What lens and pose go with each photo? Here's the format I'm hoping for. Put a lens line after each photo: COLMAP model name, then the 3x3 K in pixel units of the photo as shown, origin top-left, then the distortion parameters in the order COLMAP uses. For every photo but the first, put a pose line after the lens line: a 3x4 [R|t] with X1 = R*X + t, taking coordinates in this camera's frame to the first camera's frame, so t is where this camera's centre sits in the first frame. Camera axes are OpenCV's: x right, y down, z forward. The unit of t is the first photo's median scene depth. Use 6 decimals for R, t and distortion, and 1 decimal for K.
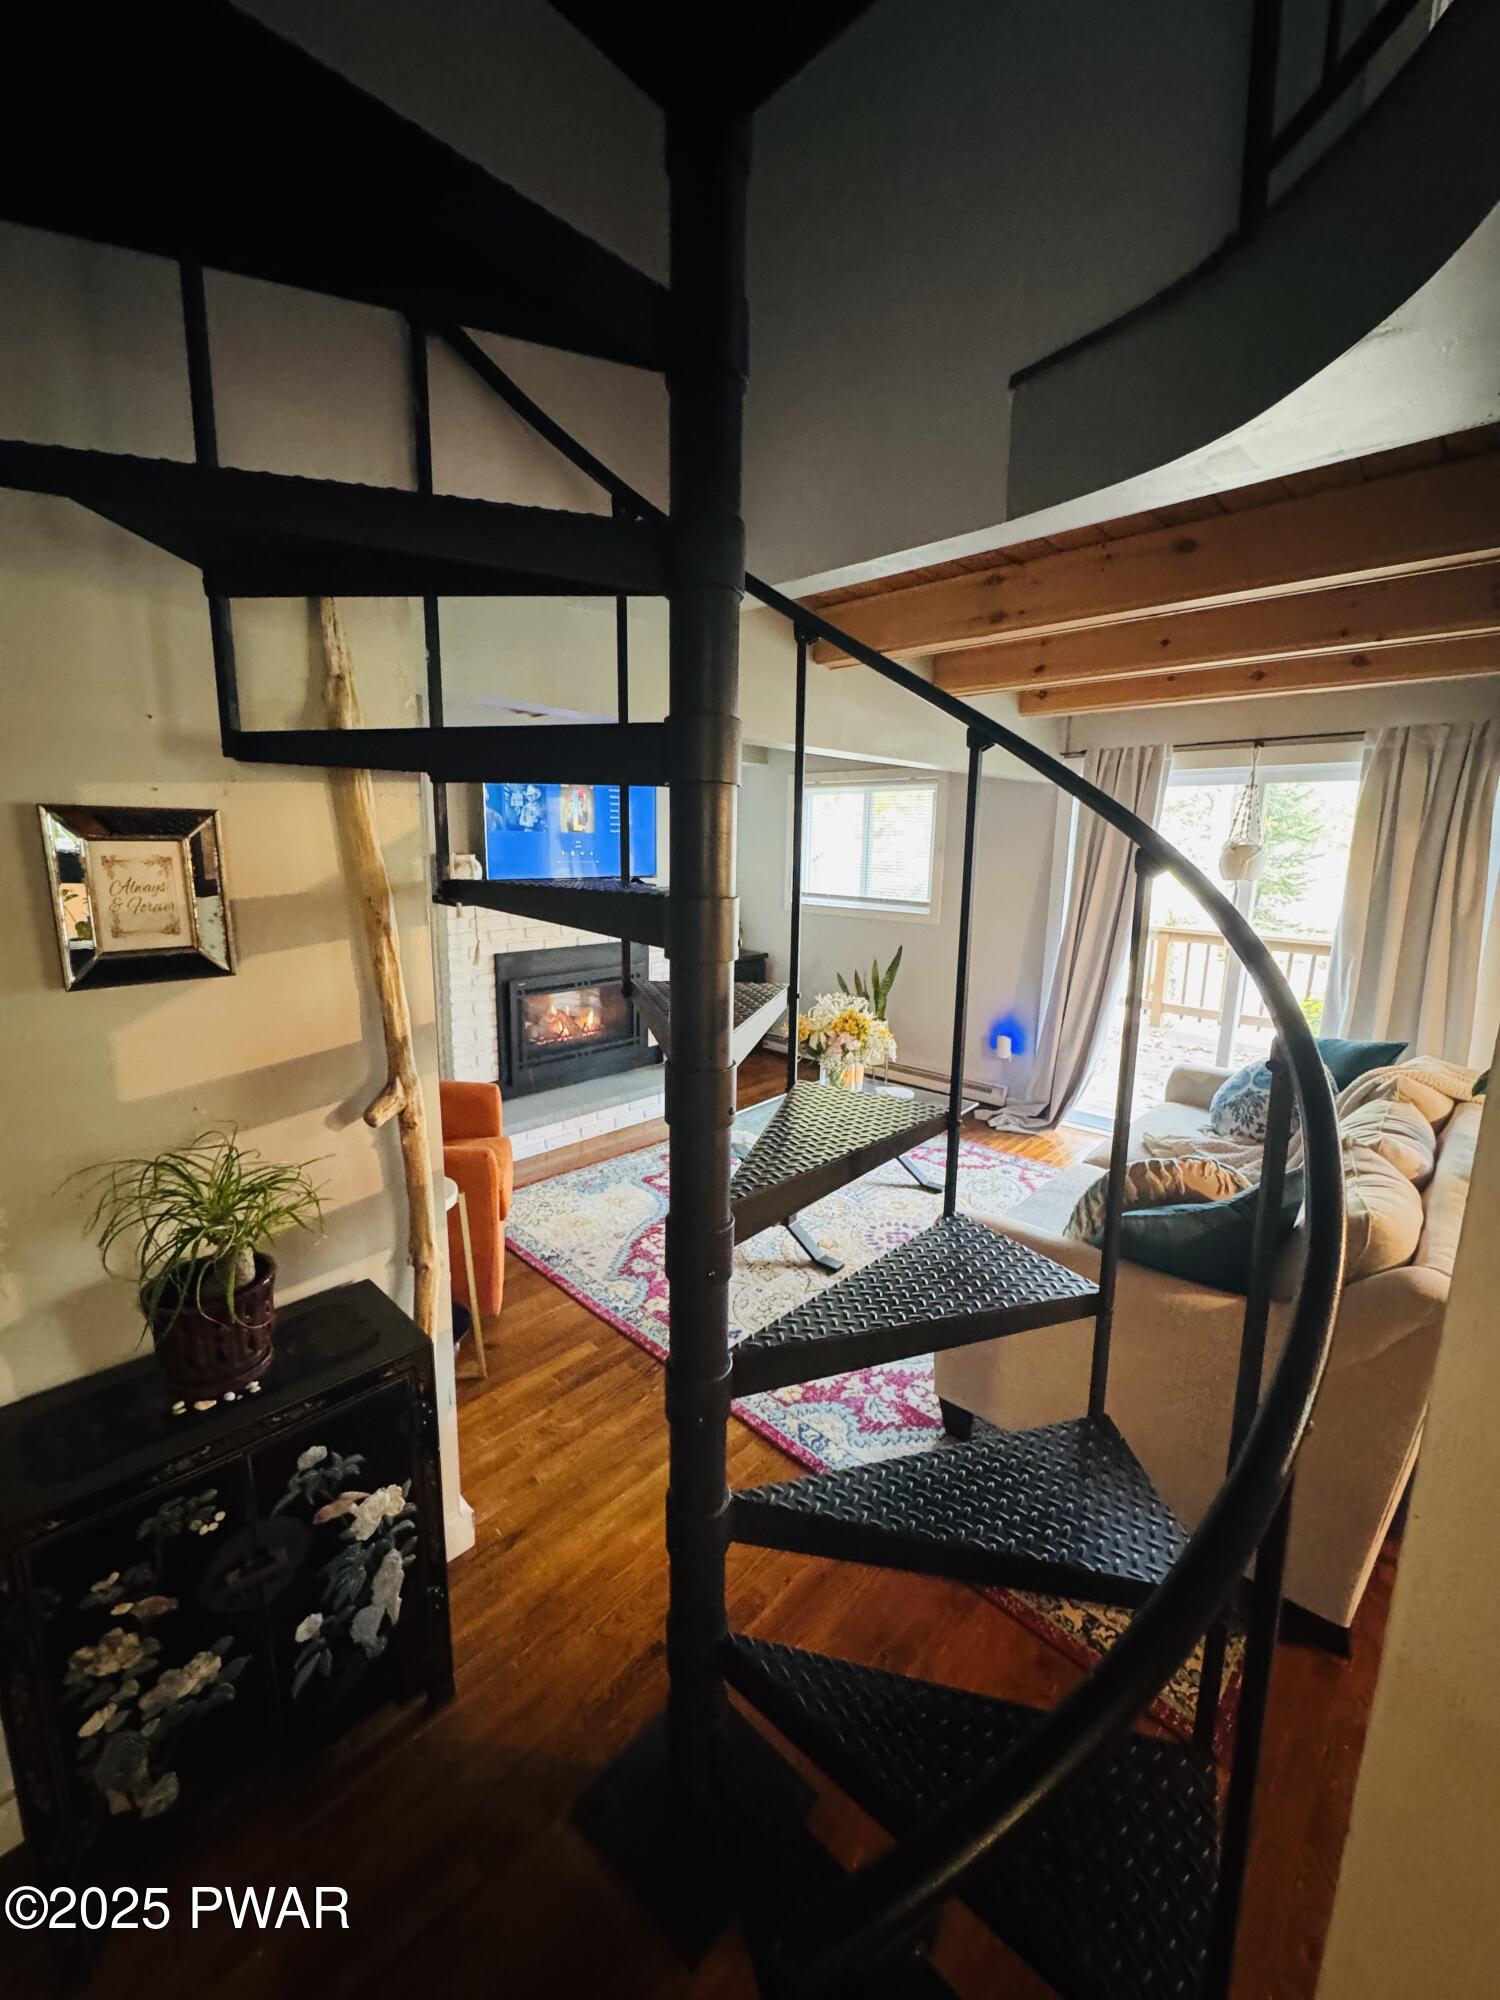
lens RADIAL K [[799.2, 0, 748.6], [0, 799.2, 997.1], [0, 0, 1]] dist [-0.005649, 0.001087]
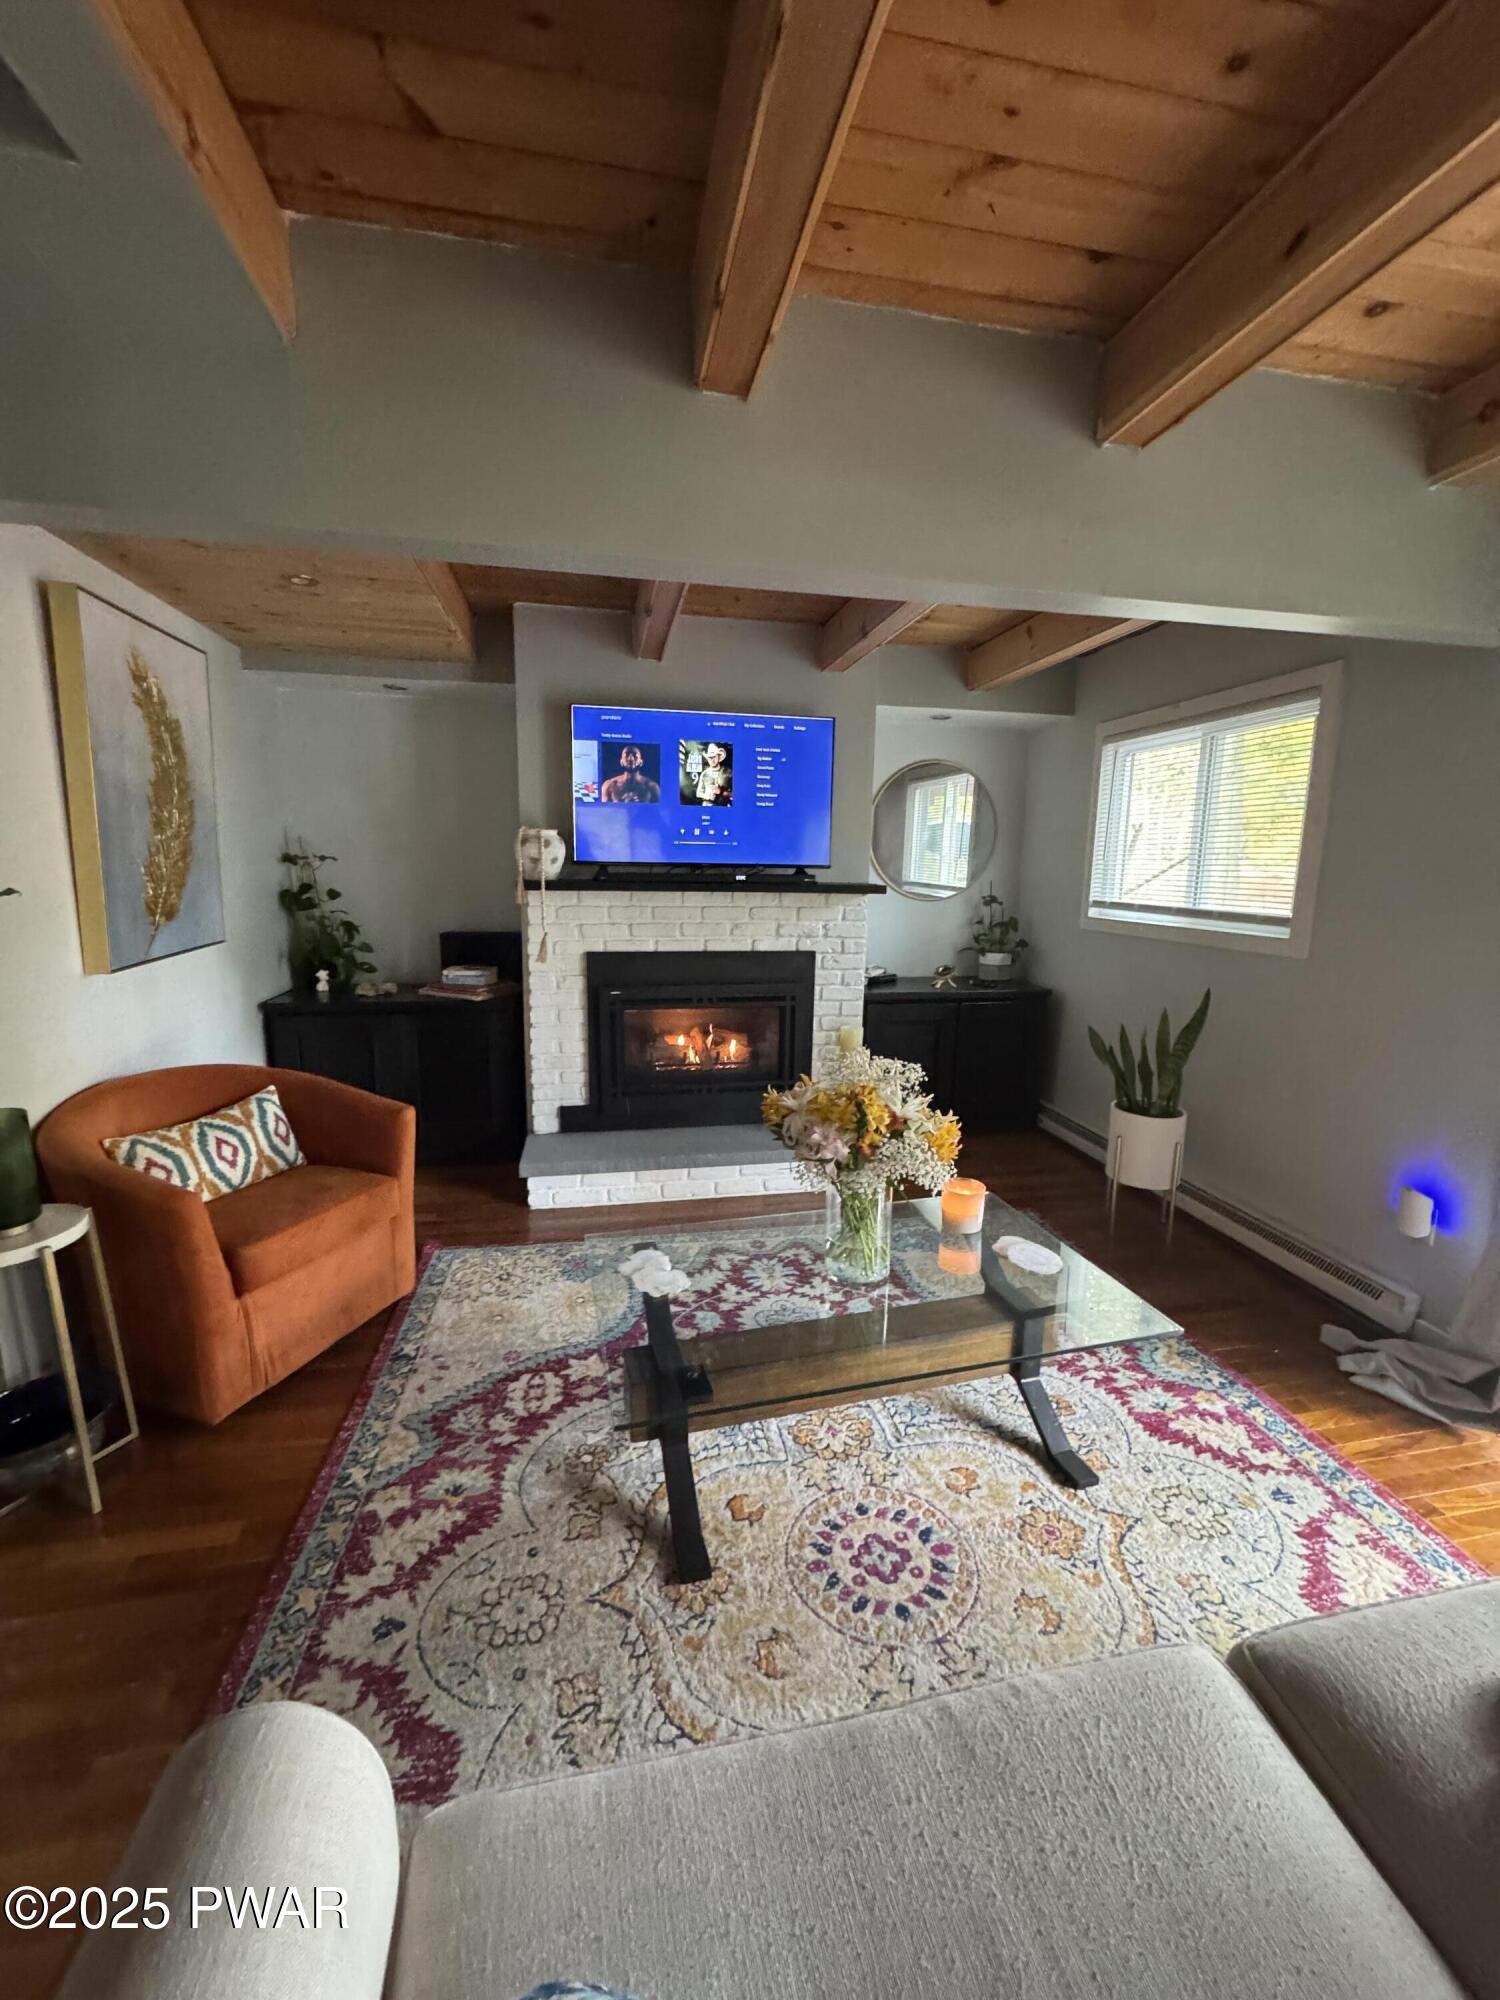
lens RADIAL K [[799.2, 0, 748.6], [0, 799.2, 997.1], [0, 0, 1]] dist [-0.005649, 0.001087]
pose [[0.816519, 0.089391, -0.570357, 0.270771], [-0.113548, 0.993509, -0.006844, -0.019352], [0.566043, 0.070351, 0.821369, 0.391205]]
